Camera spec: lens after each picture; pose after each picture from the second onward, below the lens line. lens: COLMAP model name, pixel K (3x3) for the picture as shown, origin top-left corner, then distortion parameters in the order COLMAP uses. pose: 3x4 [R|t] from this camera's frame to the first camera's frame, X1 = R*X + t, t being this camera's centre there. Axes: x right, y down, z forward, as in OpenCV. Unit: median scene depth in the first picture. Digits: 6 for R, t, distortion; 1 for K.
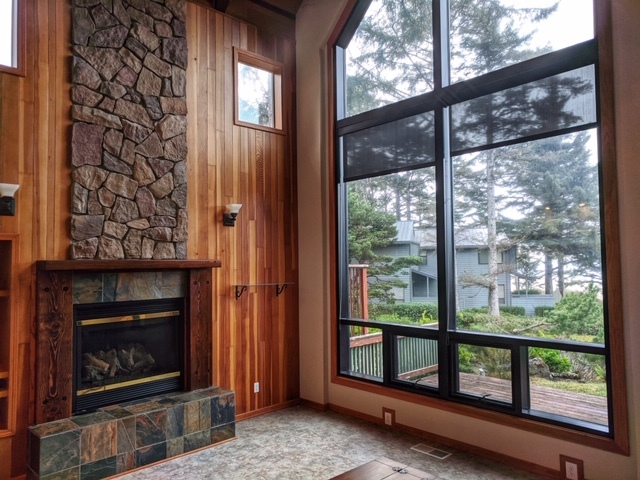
lens RADIAL K [[476.3, 0, 323.6], [0, 476.3, 244.3], [0, 0, 1]] dist [0.005162, 0.002196]
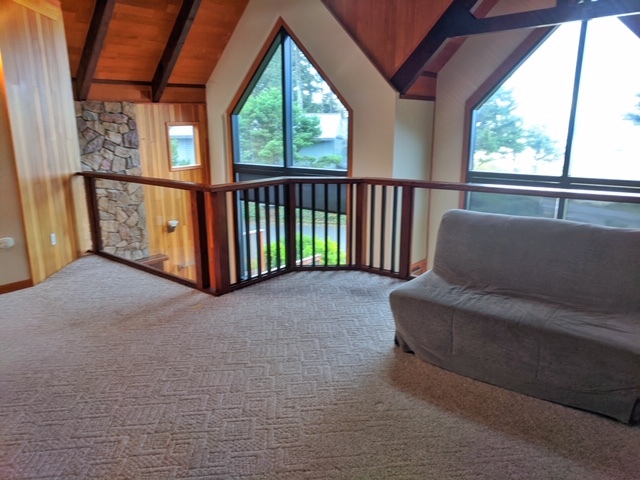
lens RADIAL K [[476.3, 0, 323.6], [0, 476.3, 244.3], [0, 0, 1]] dist [0.005162, 0.002196]
pose [[0.993390, -0.013243, 0.114019, 0.171825], [-0.020166, 0.957739, 0.286932, -0.561628], [-0.113001, -0.287335, 0.951141, -0.811027]]
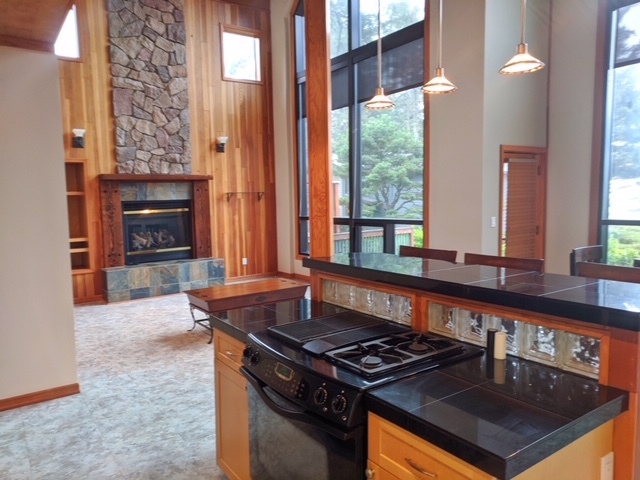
lens RADIAL K [[473.4, 0, 320.0], [0, 473.4, 240.0], [0, 0, 1]] dist [-0.002762, 0.001807]
pose [[0.989059, 0.003588, -0.147474, 0.353873], [0.016371, 0.990860, 0.133898, 0.043313], [0.146607, -0.134847, 0.979961, -0.467715]]
